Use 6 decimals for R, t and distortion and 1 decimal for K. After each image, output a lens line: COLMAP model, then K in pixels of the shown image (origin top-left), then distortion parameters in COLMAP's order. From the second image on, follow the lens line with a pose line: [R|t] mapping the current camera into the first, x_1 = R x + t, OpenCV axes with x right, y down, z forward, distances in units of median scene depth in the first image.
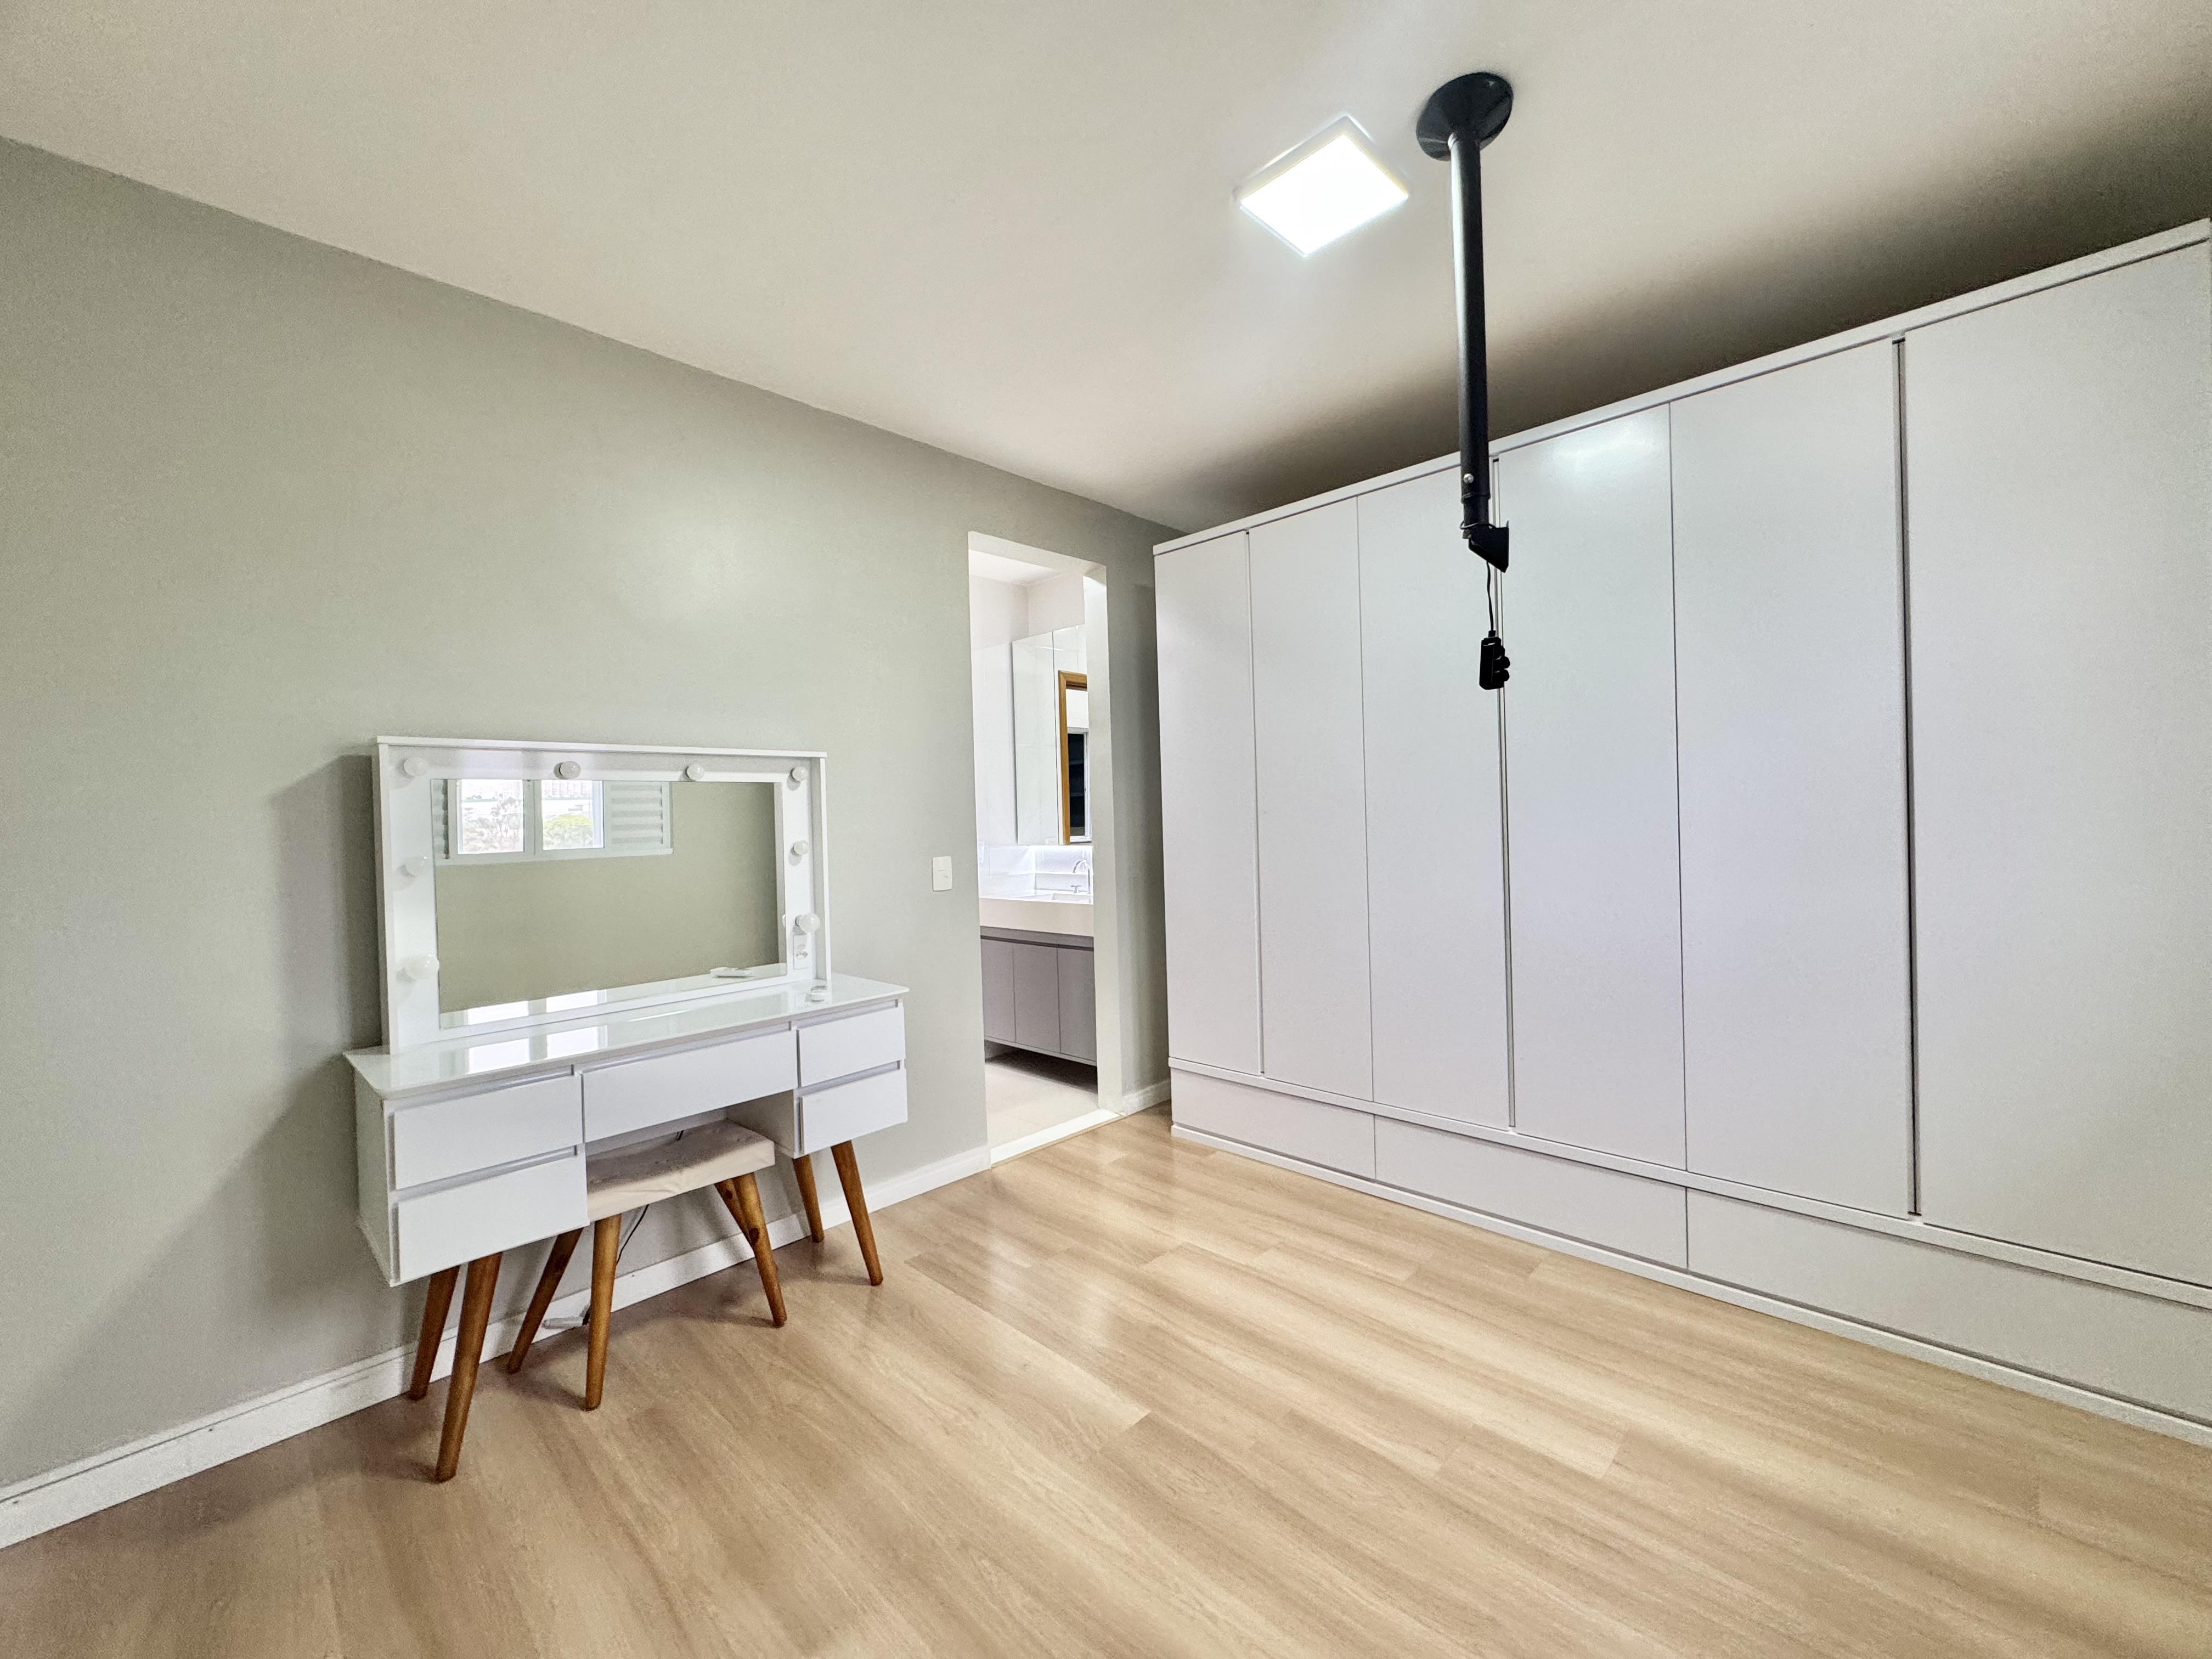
lens RADIAL K [[883.8, 0, 1105.8], [0, 883.8, 829.4], [0, 0, 1]] dist [-0.003183, 0.000834]
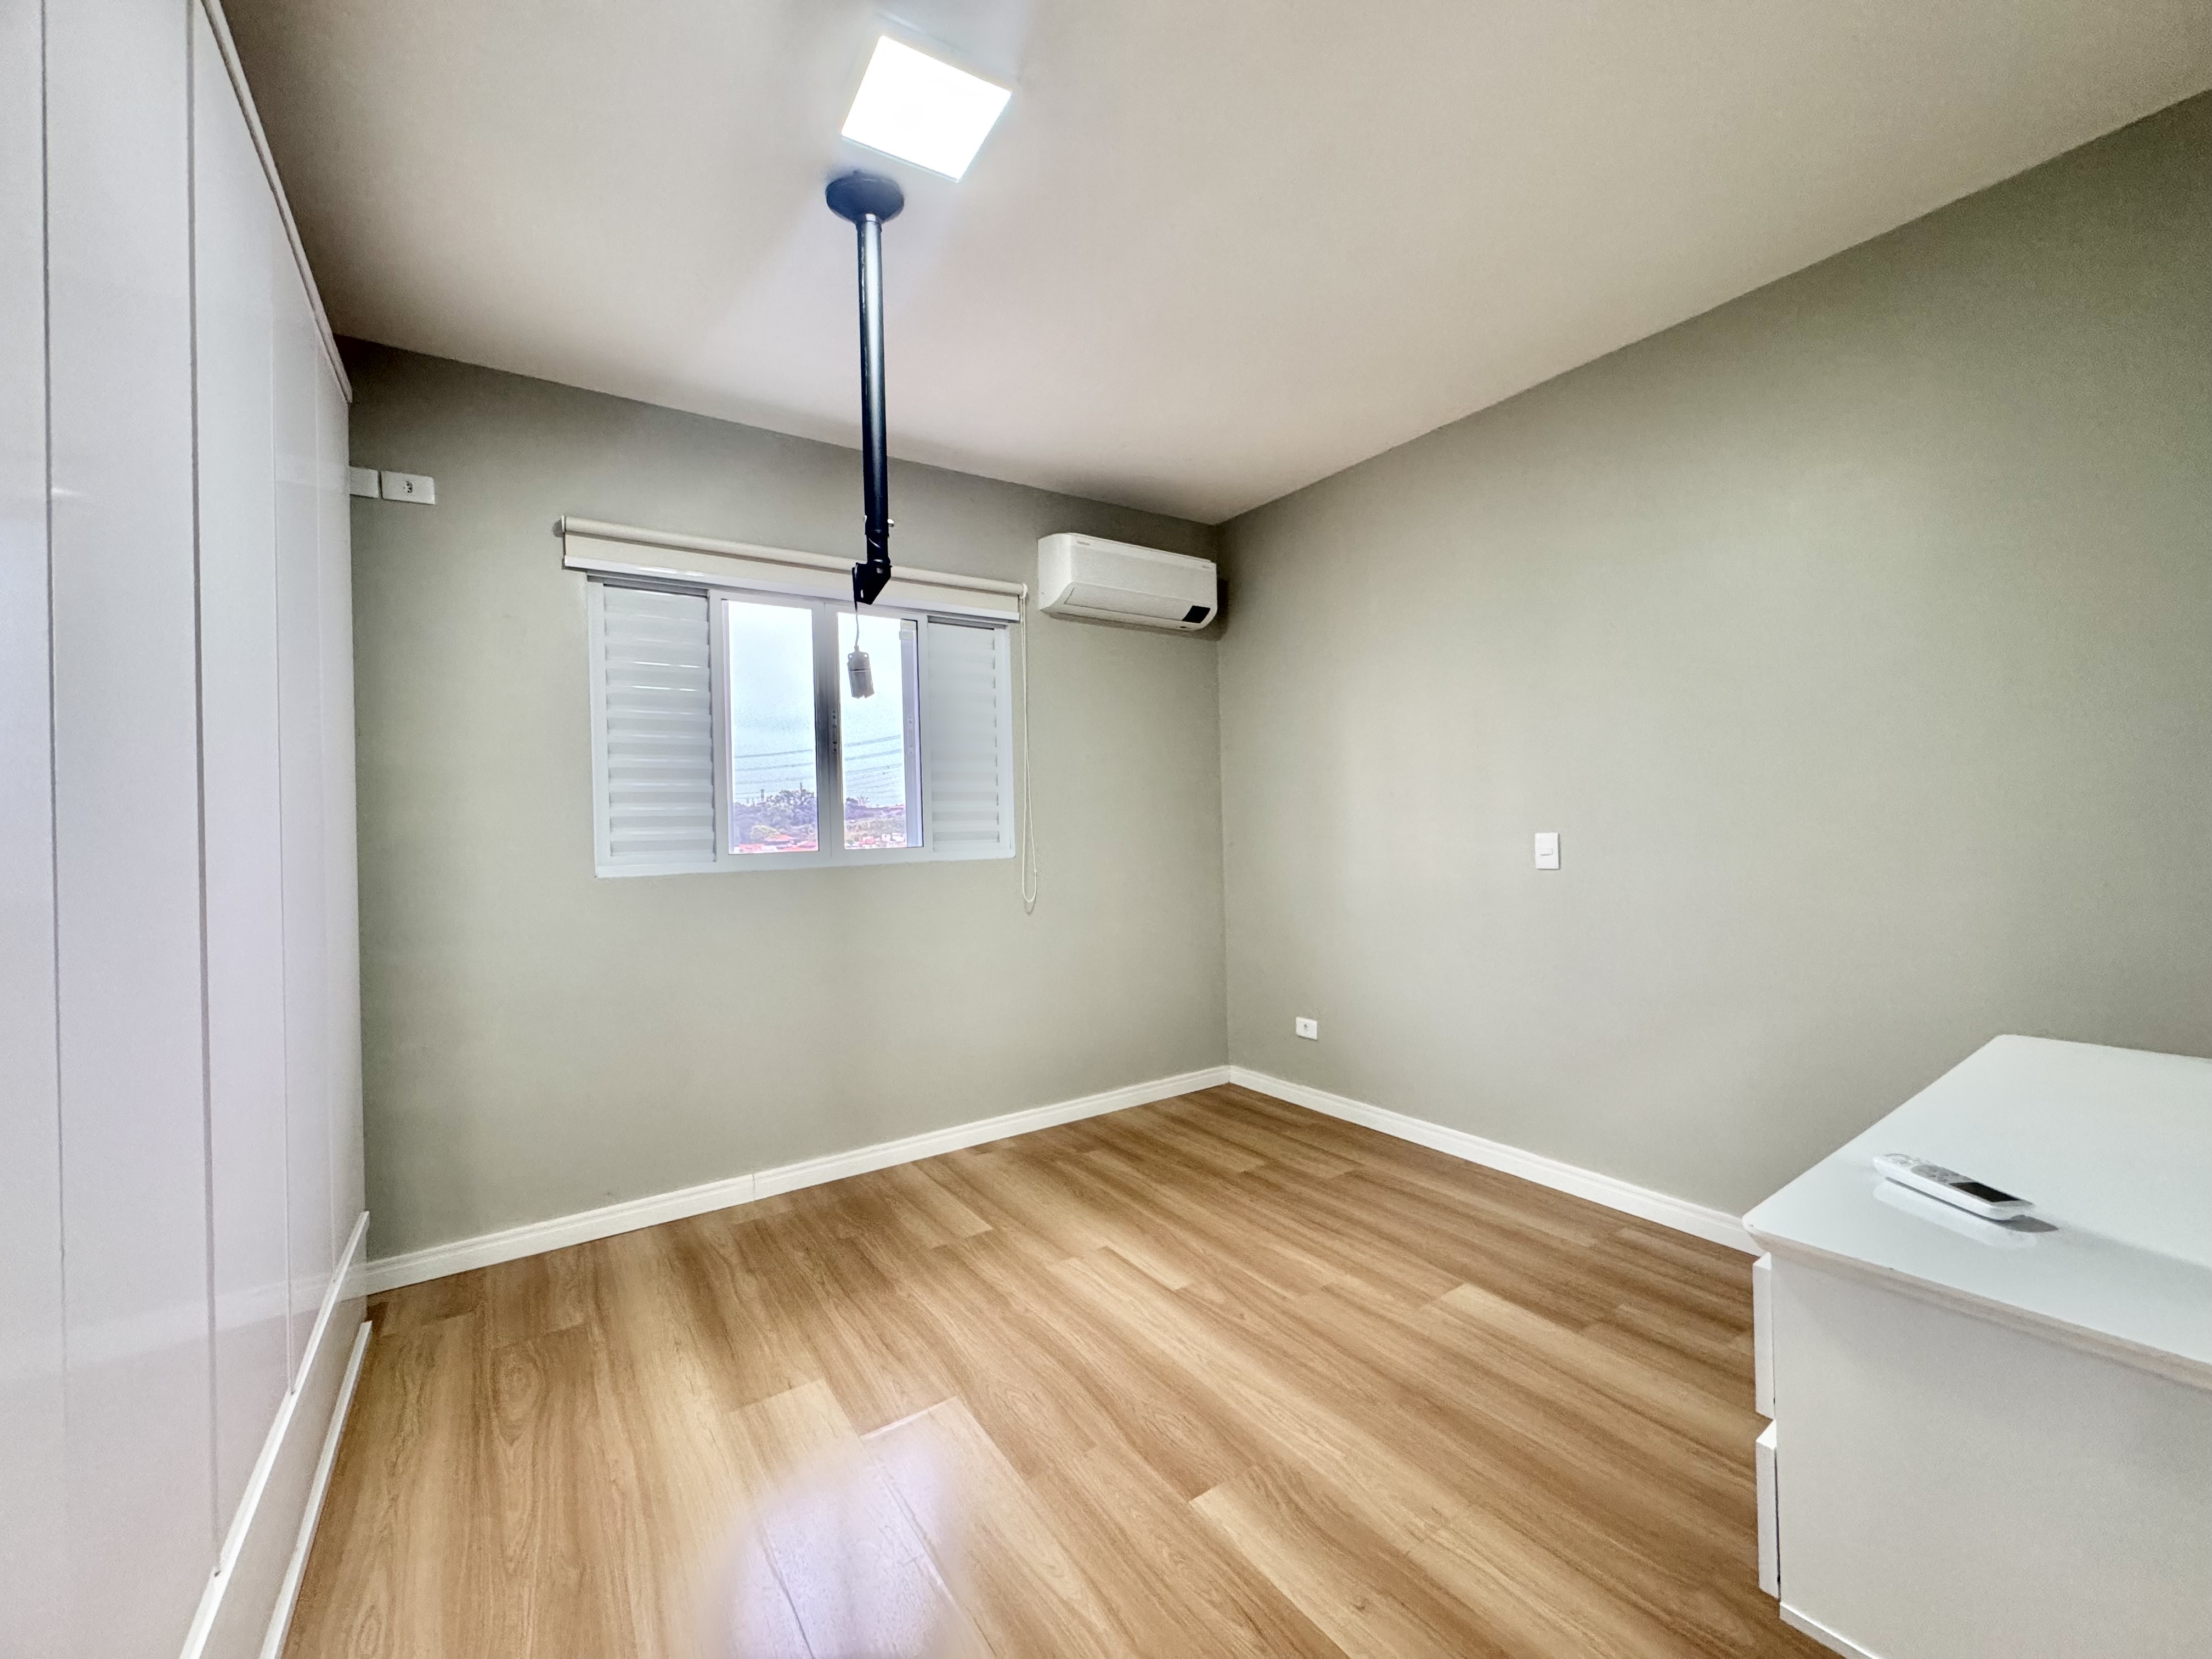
lens RADIAL K [[883.8, 0, 1097.5], [0, 883.8, 814.1], [0, 0, 1]] dist [-0.003183, 0.000834]
pose [[-0.977024, 0.051936, 0.206705, -0.078280], [0.052207, 0.998628, -0.004144, 0.007928], [-0.206636, 0.006742, -0.978395, 2.021553]]
